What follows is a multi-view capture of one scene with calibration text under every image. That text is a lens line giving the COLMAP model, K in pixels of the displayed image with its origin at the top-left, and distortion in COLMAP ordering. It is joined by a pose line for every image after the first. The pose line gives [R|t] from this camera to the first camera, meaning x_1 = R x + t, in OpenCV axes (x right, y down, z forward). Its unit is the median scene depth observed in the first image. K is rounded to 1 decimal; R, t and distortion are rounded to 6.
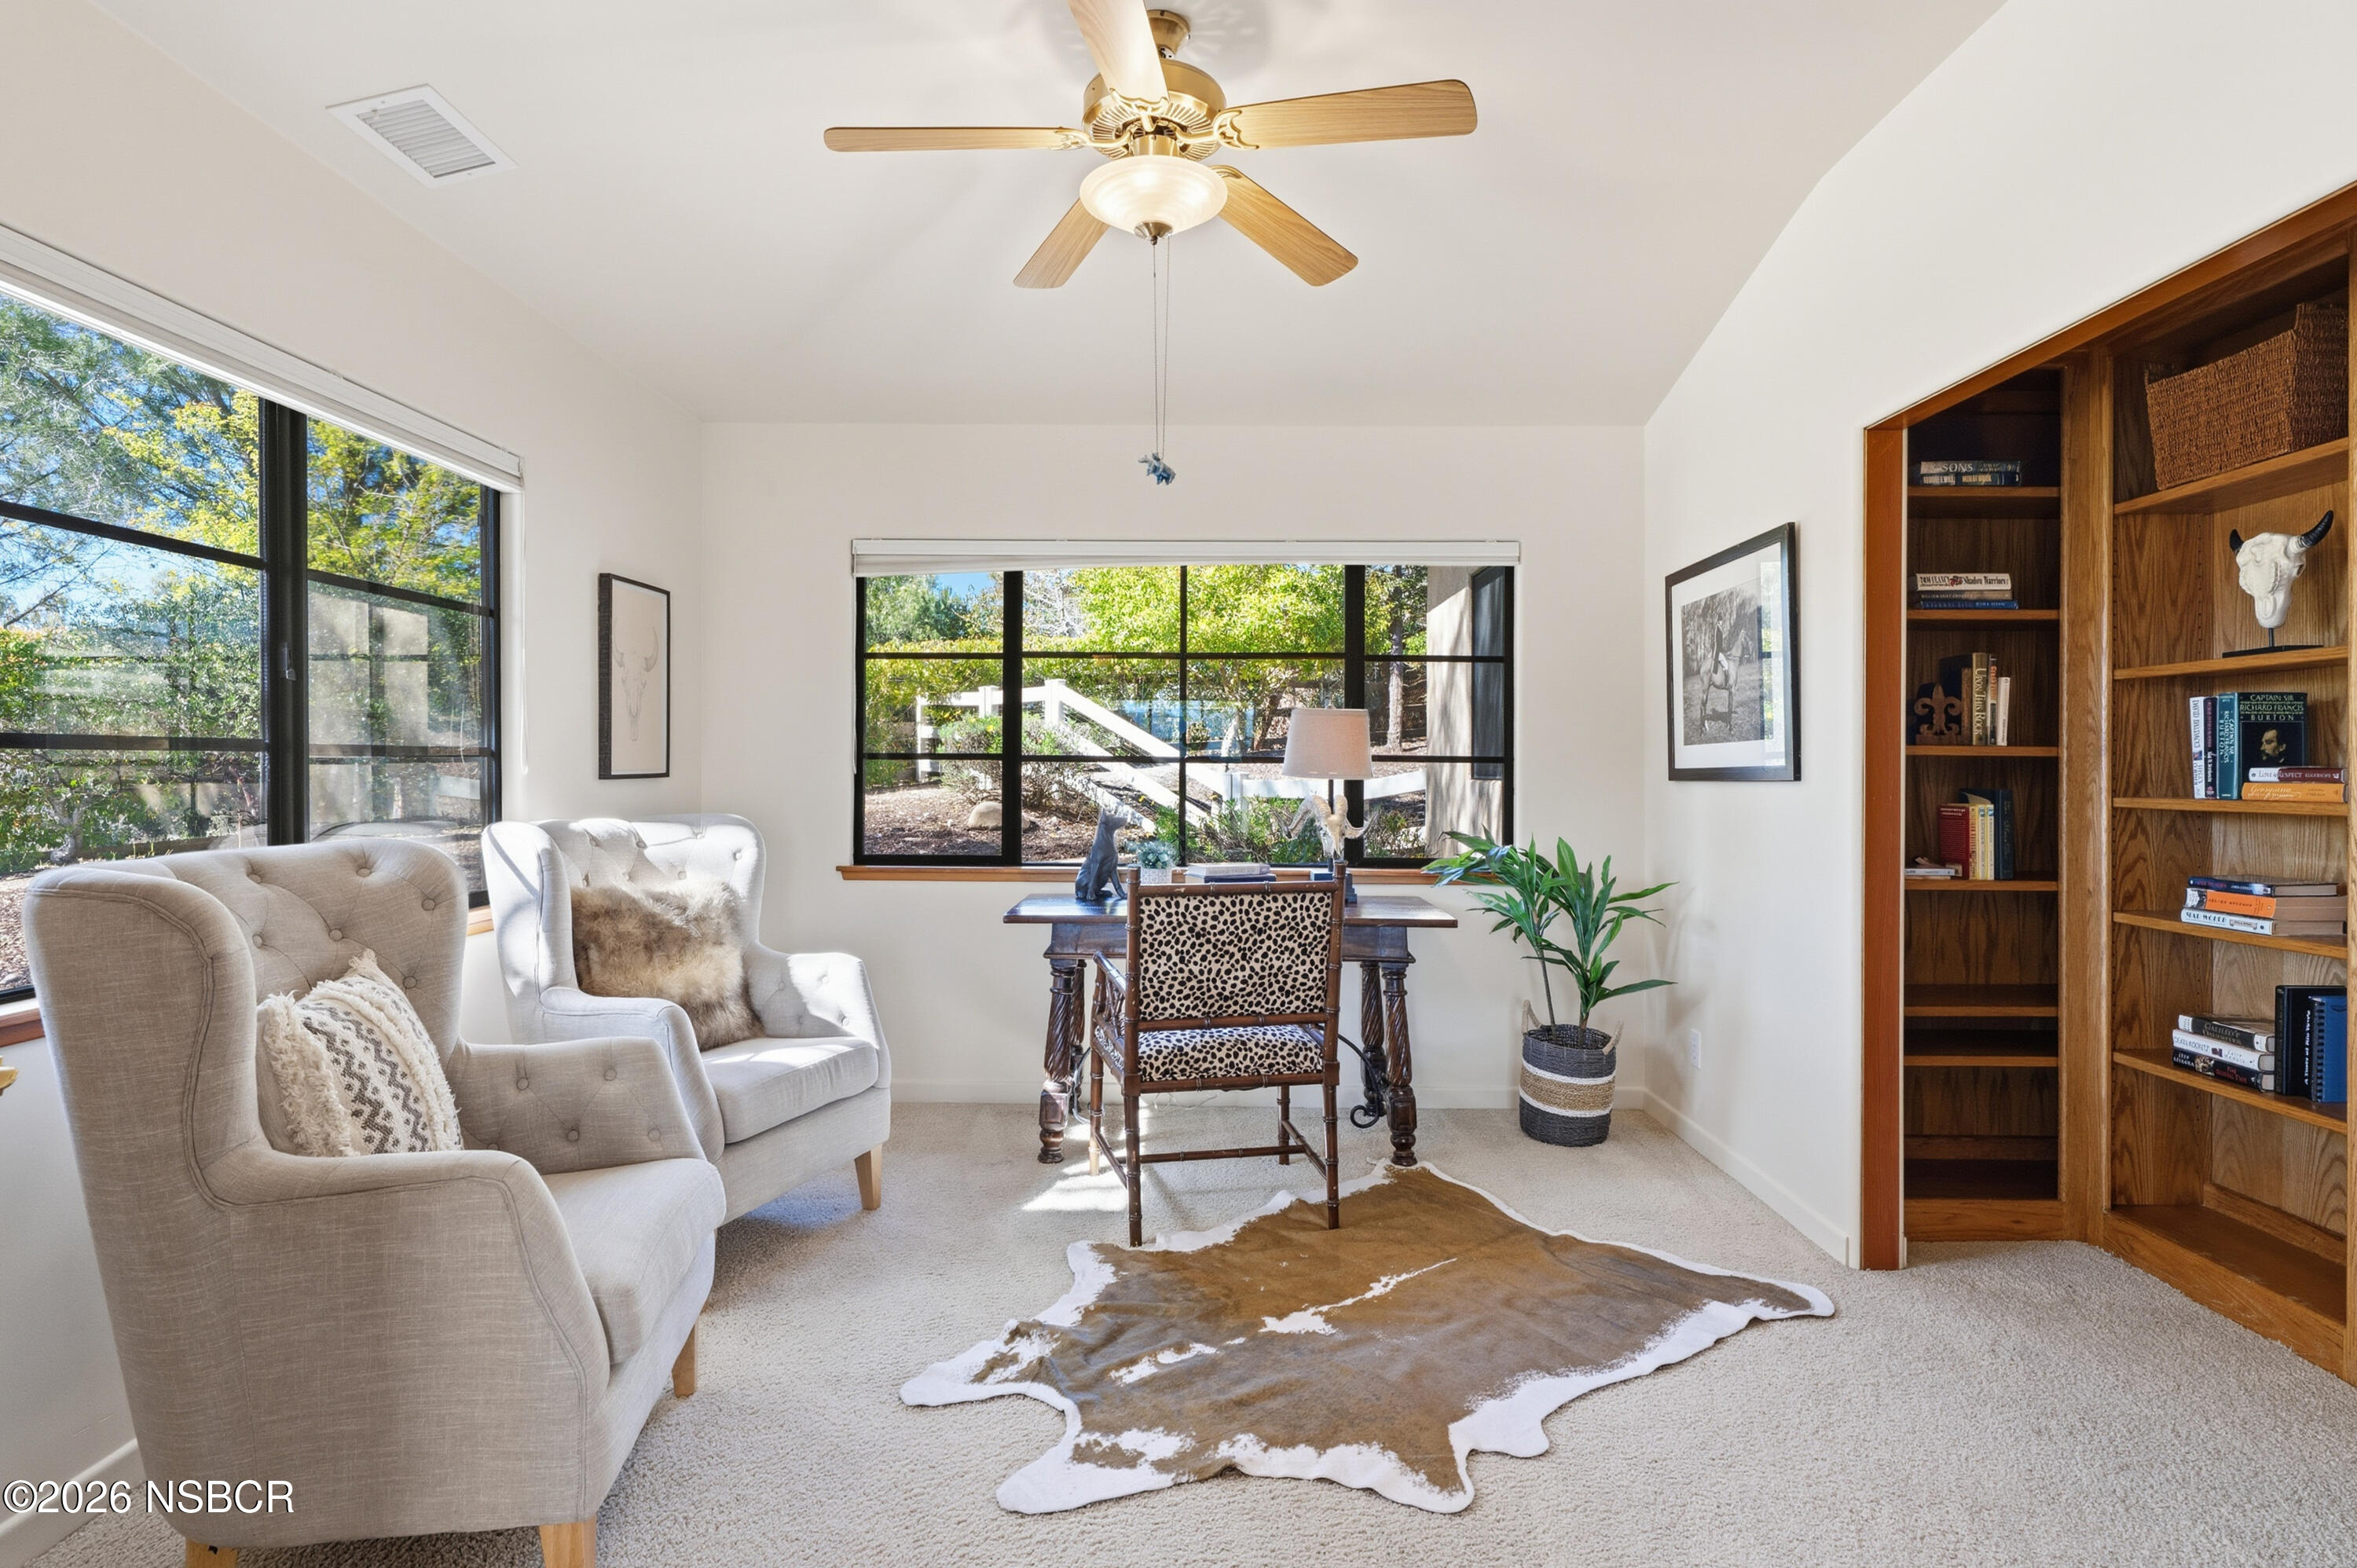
lens RADIAL K [[1183.8, 0, 1181.7], [0, 1183.8, 766.0], [0, 0, 1]] dist [0.000956, -0.000110]
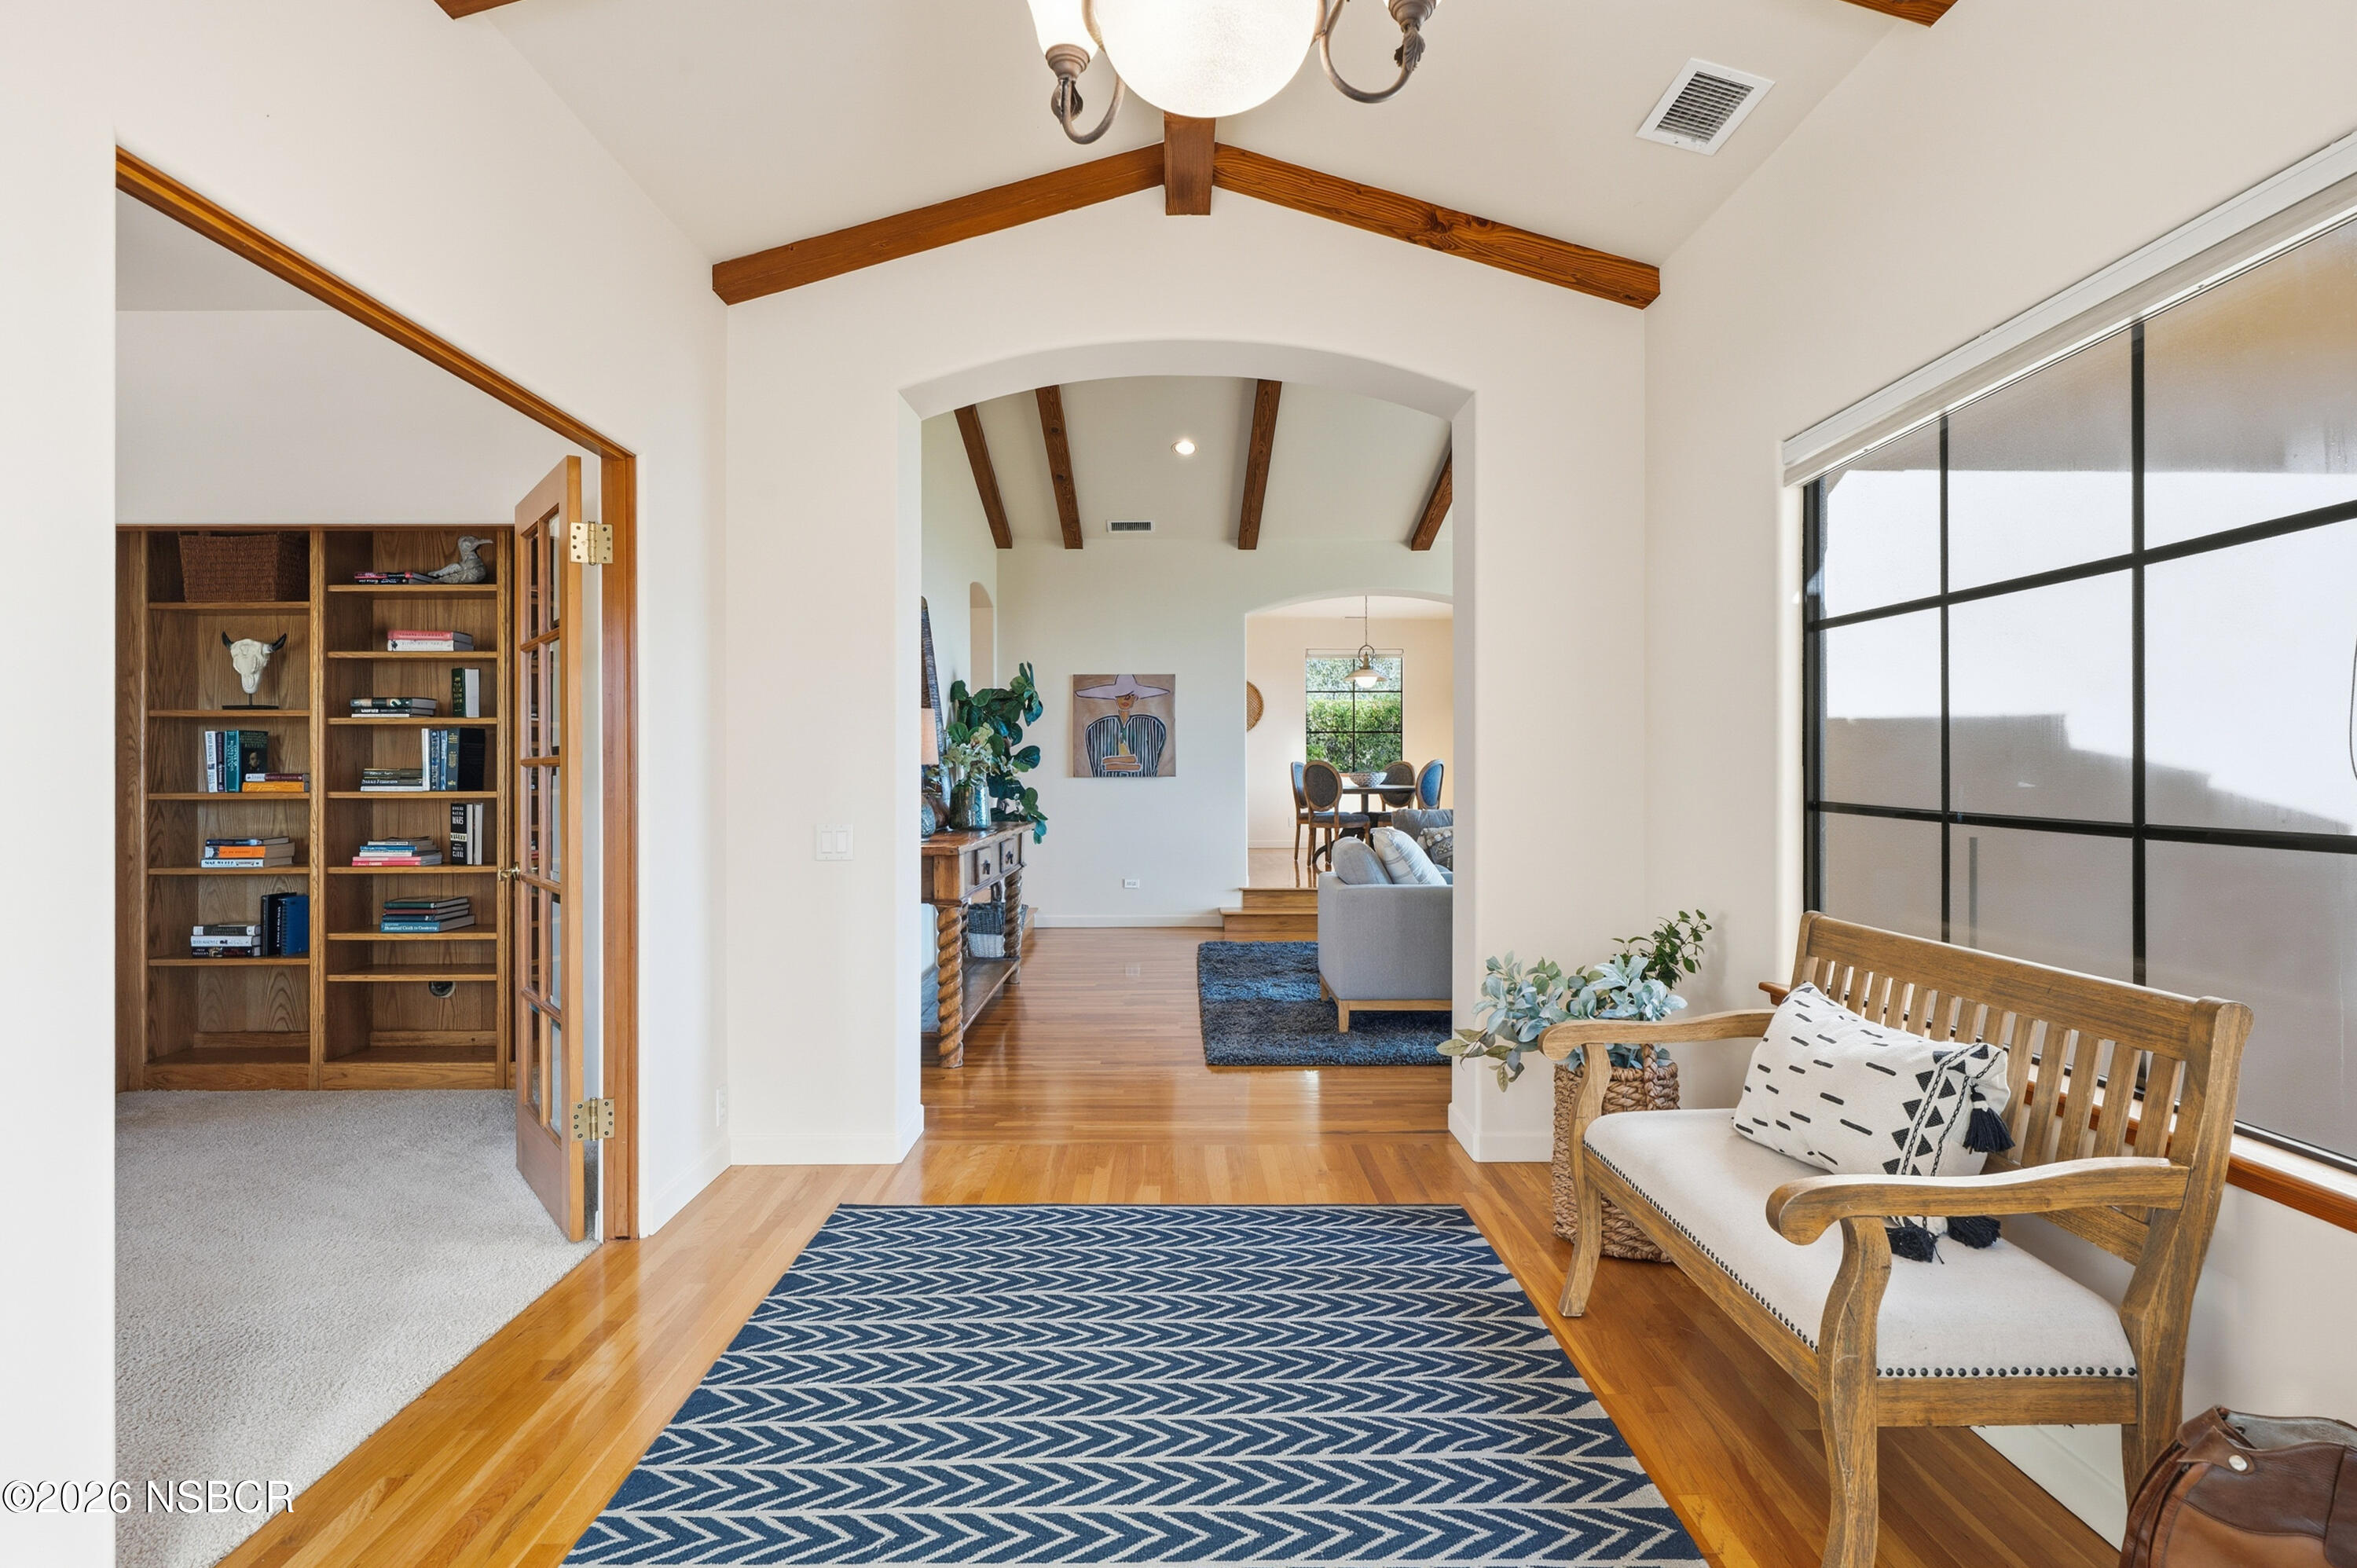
lens RADIAL K [[1183.8, 0, 1182.1], [0, 1183.8, 775.5], [0, 0, 1]] dist [0.000956, -0.000110]
pose [[-0.029930, -0.001074, 0.999551, -0.850573], [-0.000481, 0.999999, 0.001060, 0.001342], [-0.999552, -0.000449, -0.029930, -0.313439]]
